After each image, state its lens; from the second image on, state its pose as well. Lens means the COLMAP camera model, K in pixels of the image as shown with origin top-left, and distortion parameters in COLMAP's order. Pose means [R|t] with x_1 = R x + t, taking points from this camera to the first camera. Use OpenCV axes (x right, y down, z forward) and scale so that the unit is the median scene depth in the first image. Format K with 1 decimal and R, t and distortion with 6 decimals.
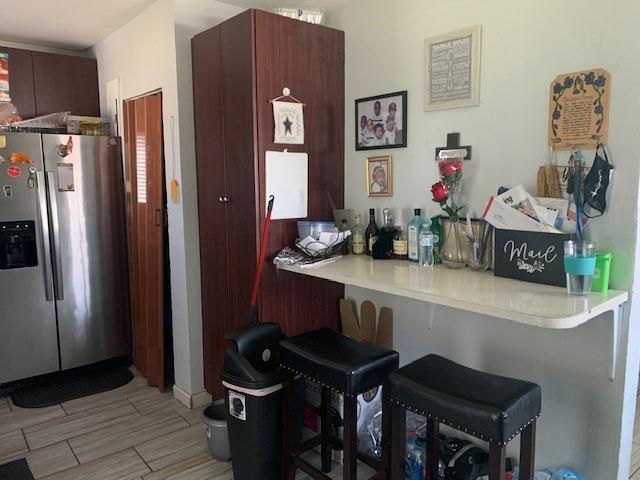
lens RADIAL K [[488.9, 0, 319.5], [0, 488.9, 238.2], [0, 0, 1]] dist [0.008332, -0.001440]
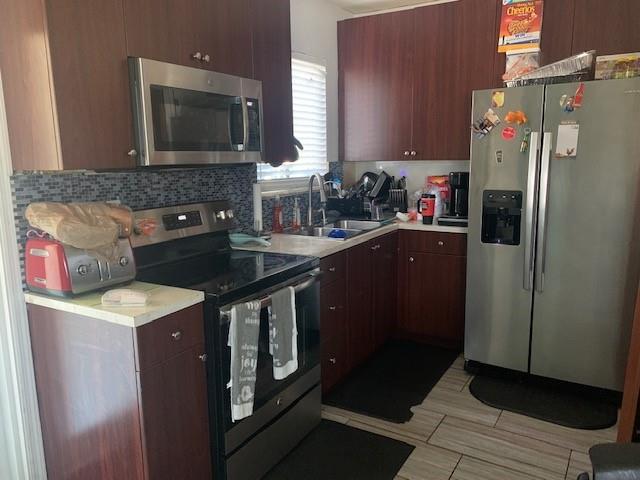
lens RADIAL K [[488.9, 0, 319.6], [0, 488.9, 239.0], [0, 0, 1]] dist [0.008332, -0.001440]
pose [[0.315855, 0.167236, -0.933953, 0.112426], [-0.109816, 0.984172, 0.139090, -0.036052], [0.942431, 0.058631, 0.329221, 0.412234]]
